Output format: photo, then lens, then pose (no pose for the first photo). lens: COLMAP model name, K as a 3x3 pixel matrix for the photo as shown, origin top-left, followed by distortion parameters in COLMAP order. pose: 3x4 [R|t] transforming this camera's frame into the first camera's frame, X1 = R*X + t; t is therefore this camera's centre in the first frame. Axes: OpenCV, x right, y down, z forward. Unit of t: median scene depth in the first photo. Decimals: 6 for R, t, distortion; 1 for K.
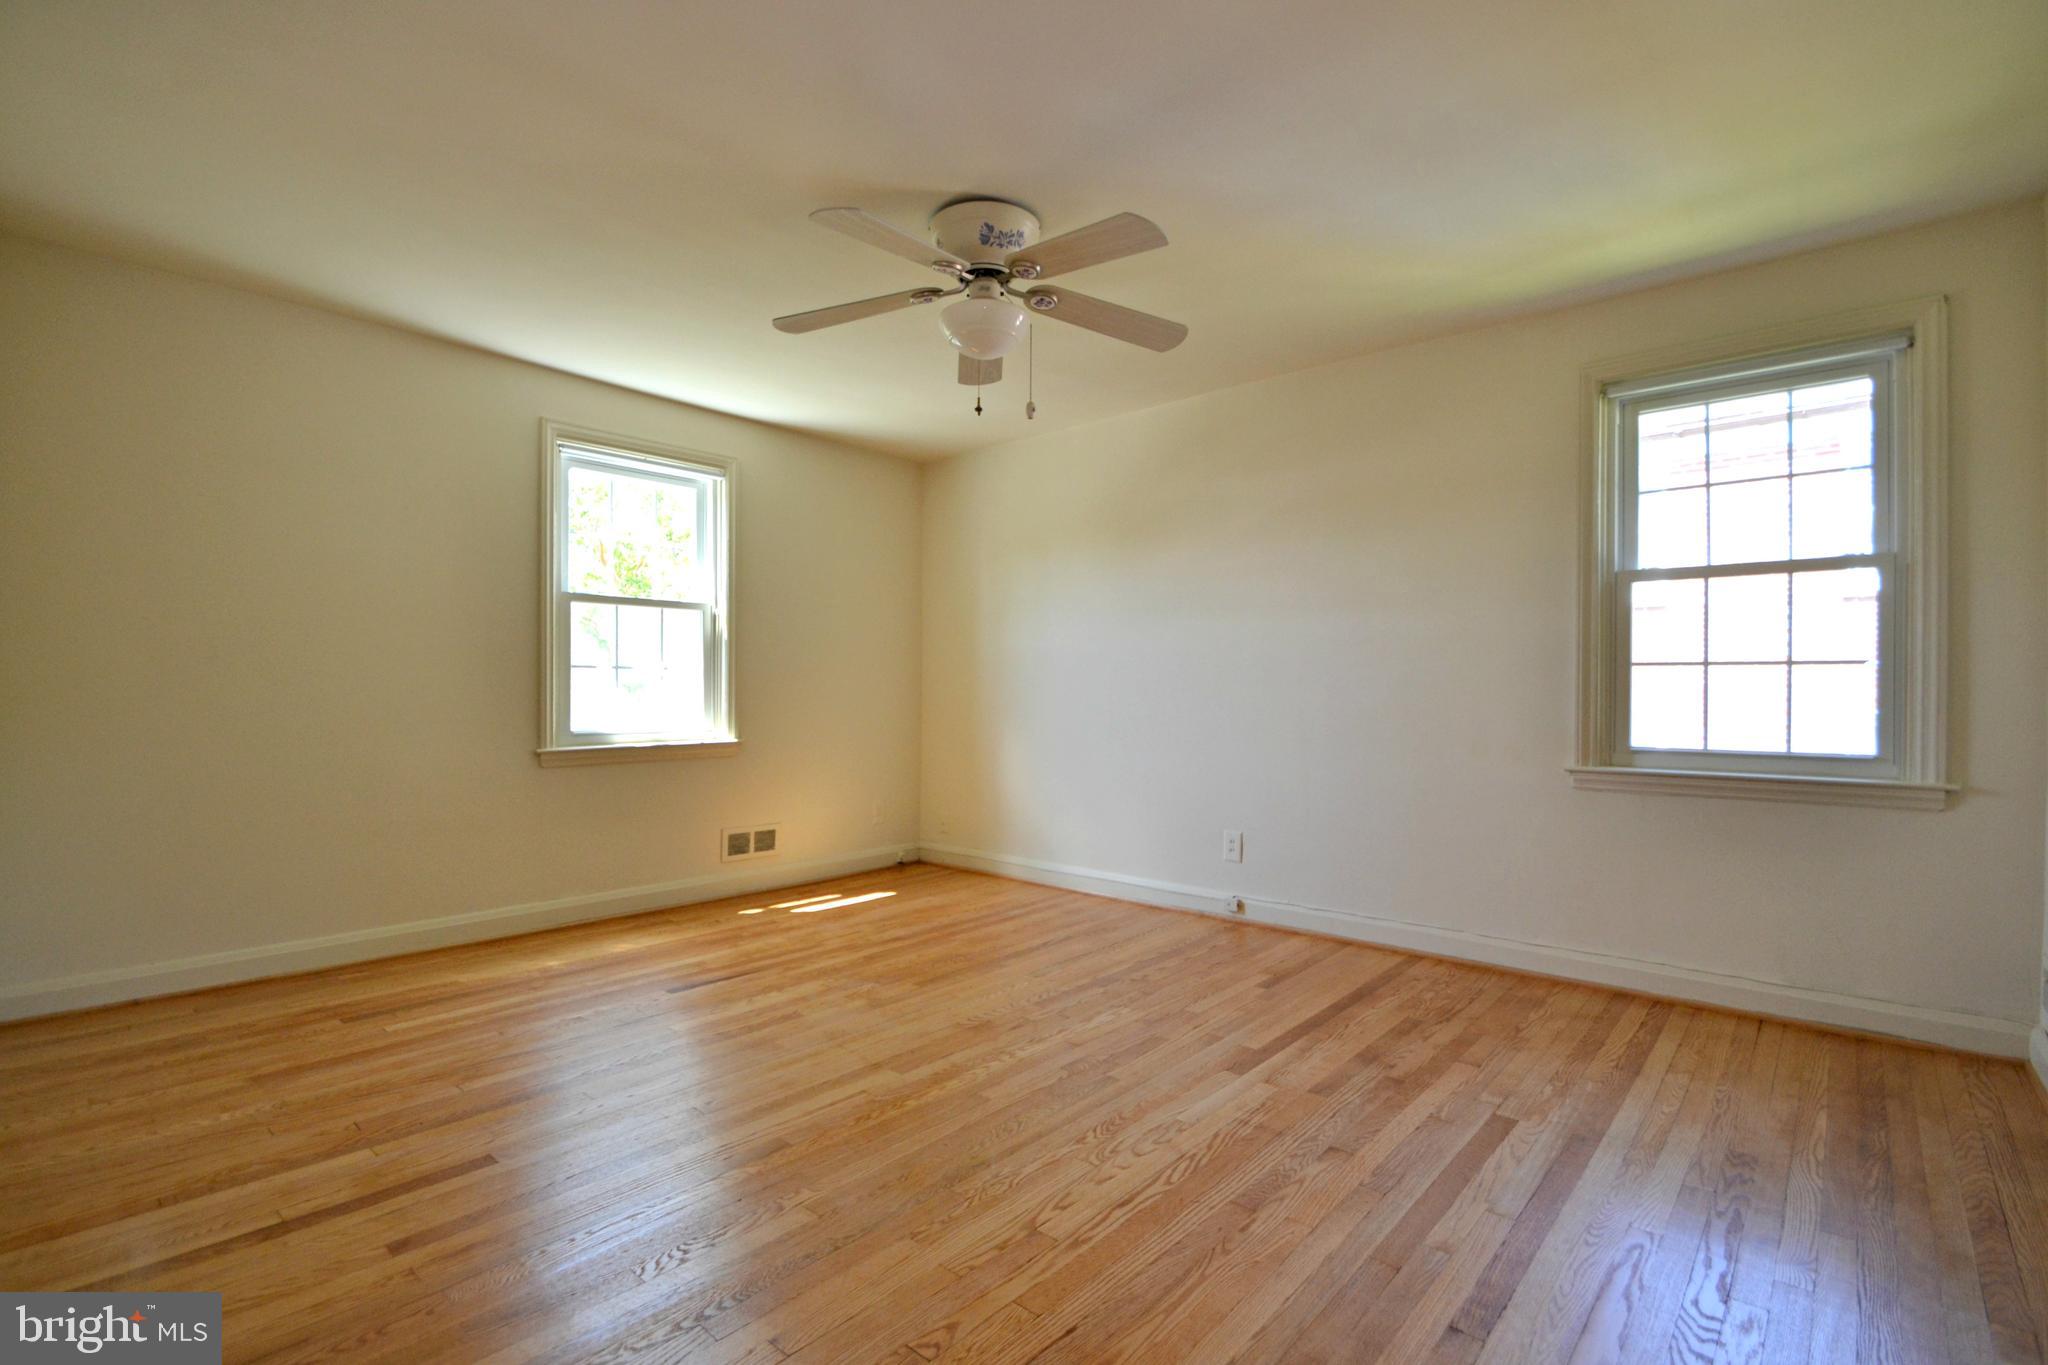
lens RADIAL K [[1196.1, 0, 1217.9], [0, 1196.1, 684.0], [0, 0, 1]] dist [0.022458, 0.000380]
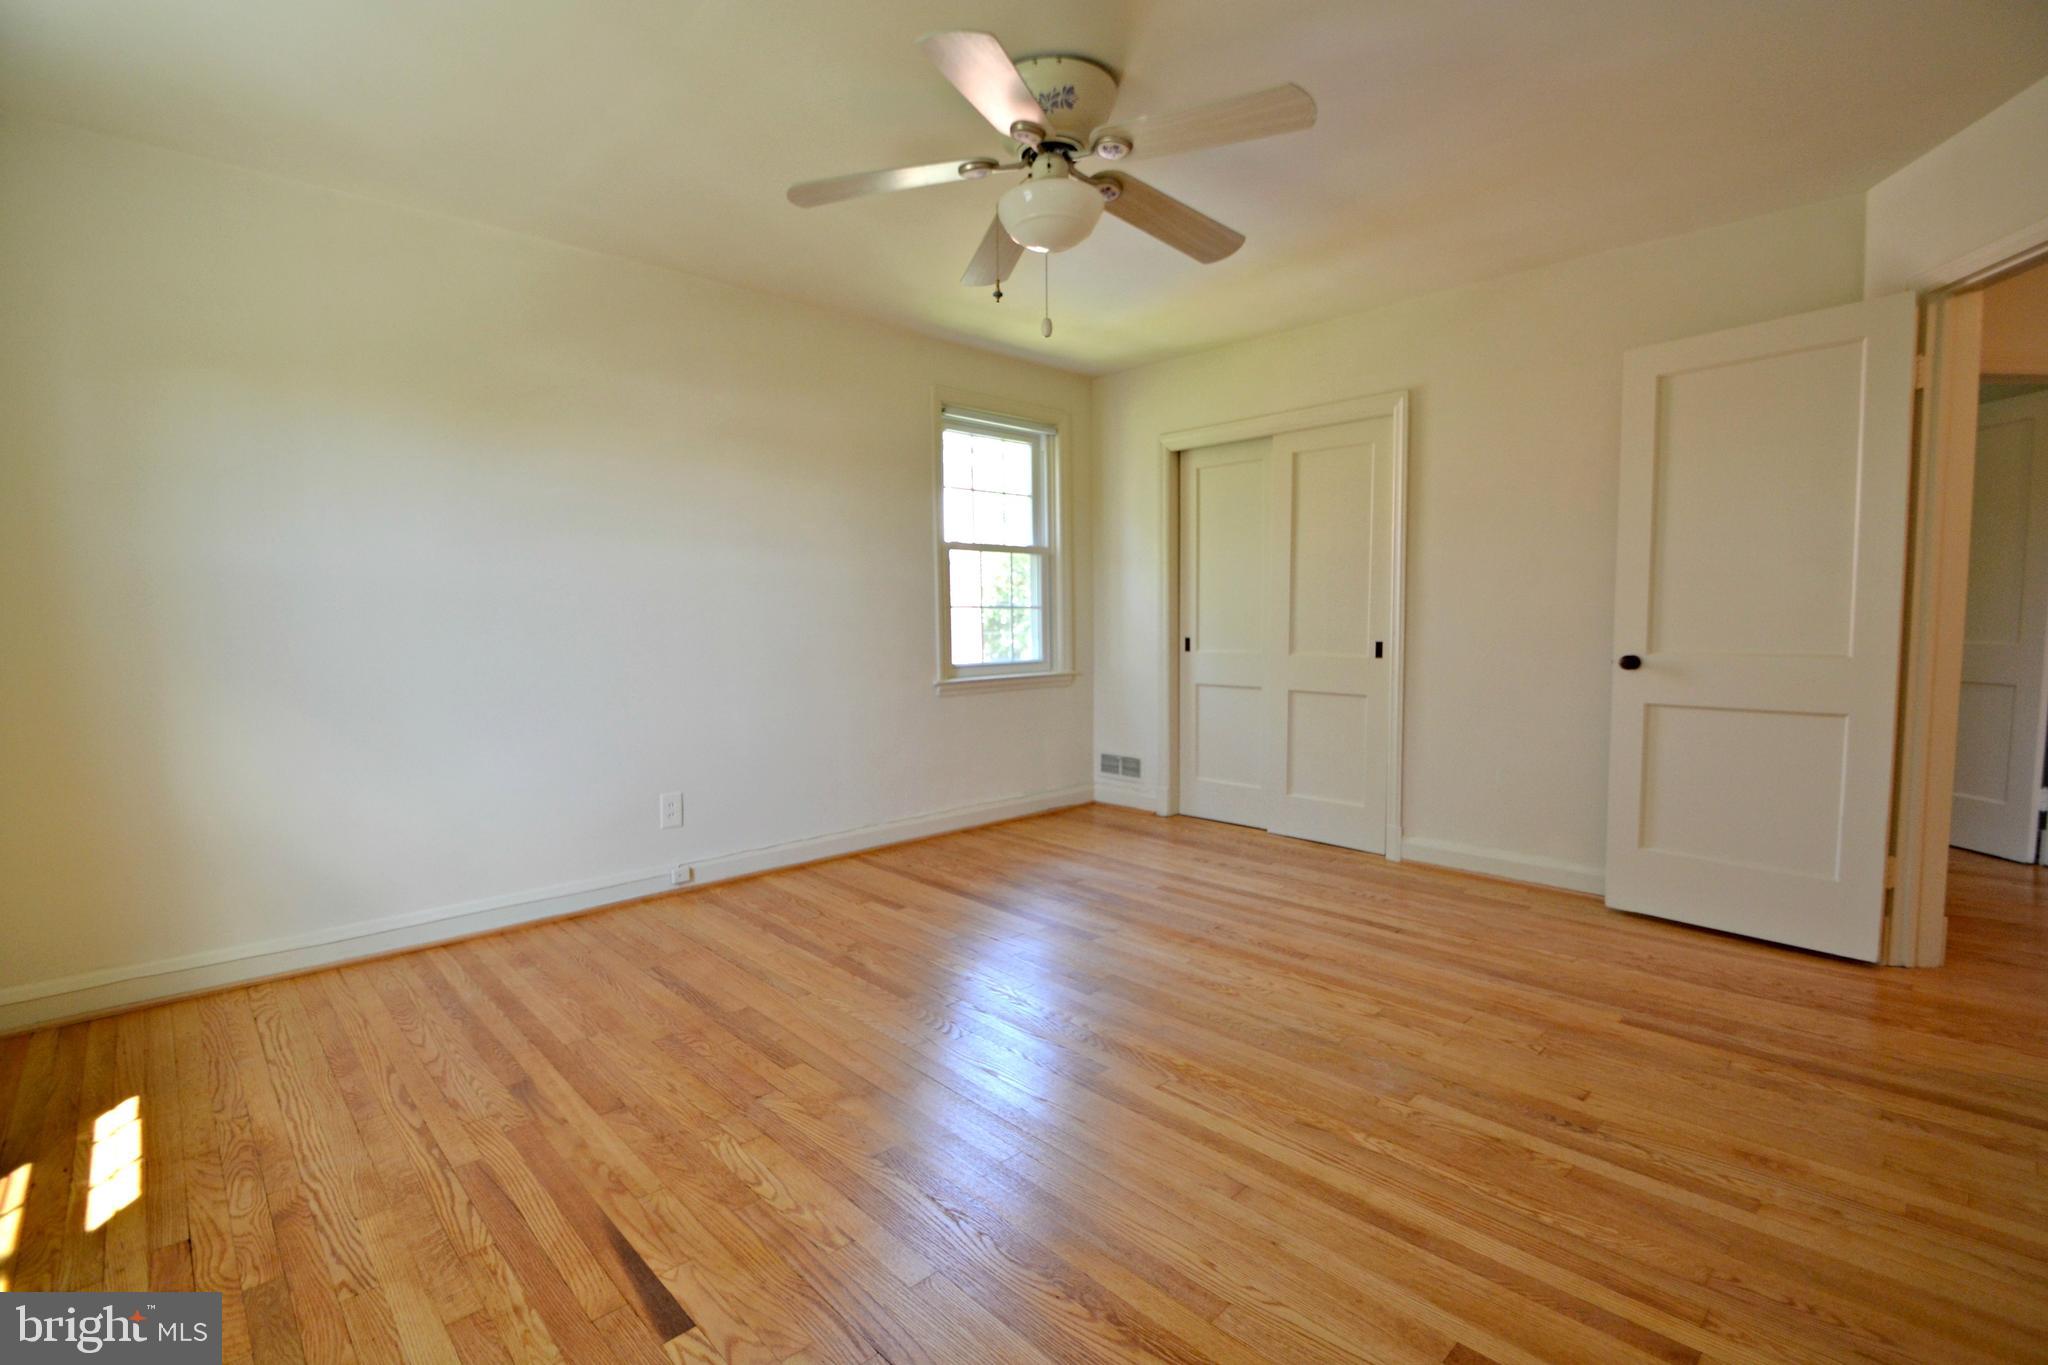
lens RADIAL K [[921.7, 0, 1013.5], [0, 921.7, 695.6], [0, 0, 1]] dist [0.009477, -0.013301]
pose [[0.057223, -0.083430, 0.994869, -0.744245], [0.005306, 0.996513, 0.083263, -0.002312], [-0.998347, 0.000515, 0.057467, 0.837985]]
